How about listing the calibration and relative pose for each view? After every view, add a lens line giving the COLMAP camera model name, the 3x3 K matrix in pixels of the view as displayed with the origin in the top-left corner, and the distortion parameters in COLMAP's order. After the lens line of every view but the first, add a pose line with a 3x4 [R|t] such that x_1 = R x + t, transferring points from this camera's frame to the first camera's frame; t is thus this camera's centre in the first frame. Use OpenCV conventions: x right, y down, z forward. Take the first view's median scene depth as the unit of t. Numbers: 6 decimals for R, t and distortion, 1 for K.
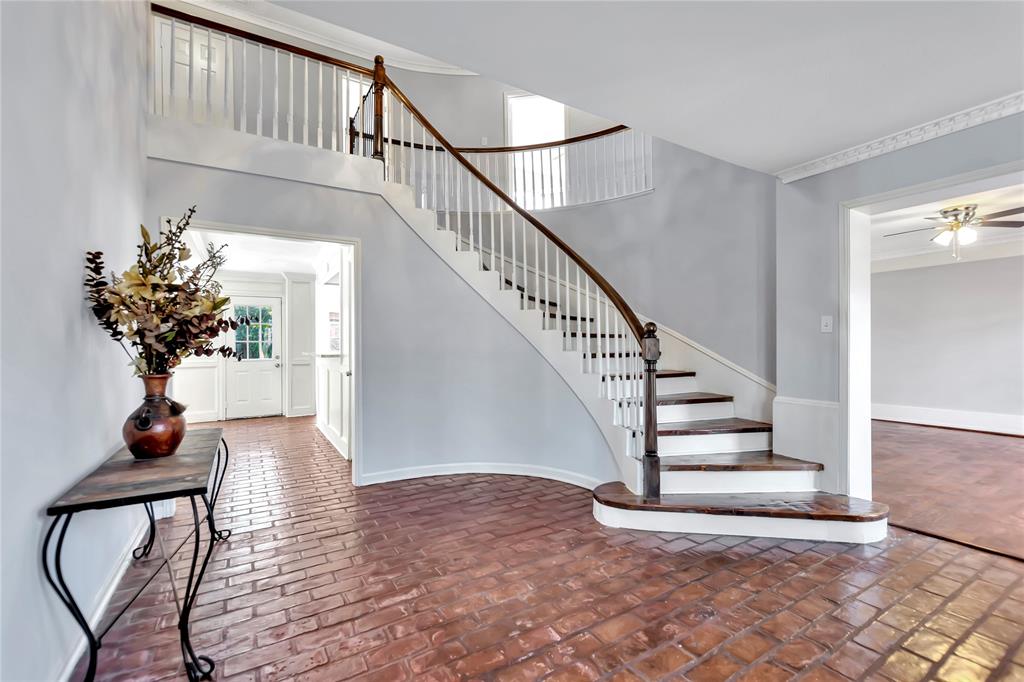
lens RADIAL K [[452.3, 0, 513.8], [0, 452.3, 339.5], [0, 0, 1]] dist [0.003227, -0.000195]
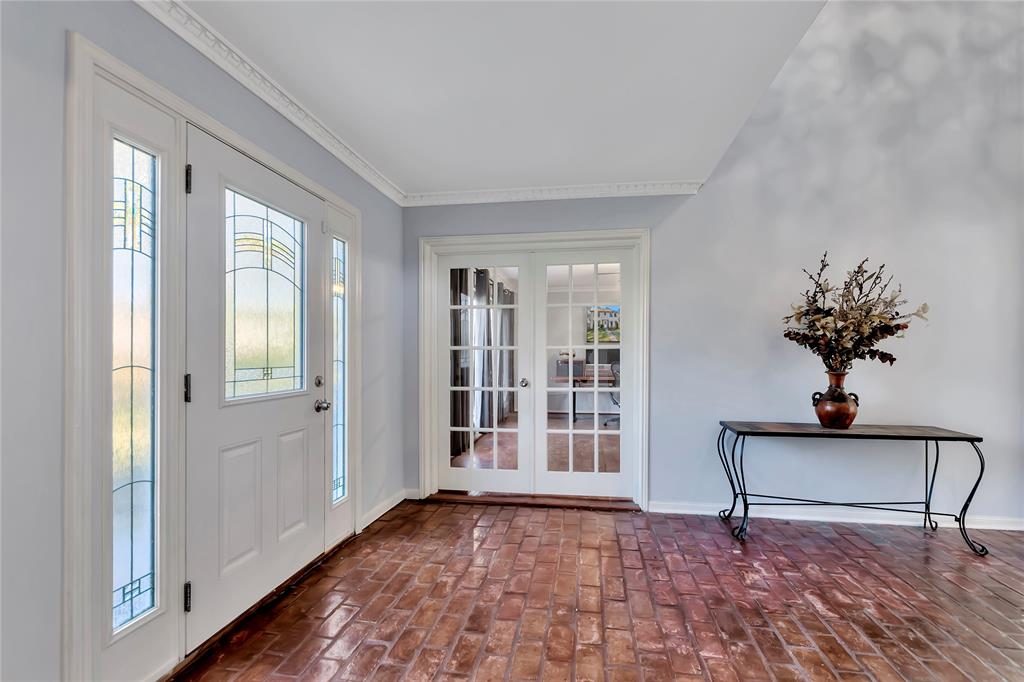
lens RADIAL K [[452.3, 0, 512.6], [0, 452.3, 340.4], [0, 0, 1]] dist [0.003227, -0.000195]
pose [[-0.647899, 0.000040, -0.761726, 0.967410], [0.012838, 0.999859, -0.010867, -0.016255], [0.761618, -0.016820, -0.647808, 1.154645]]
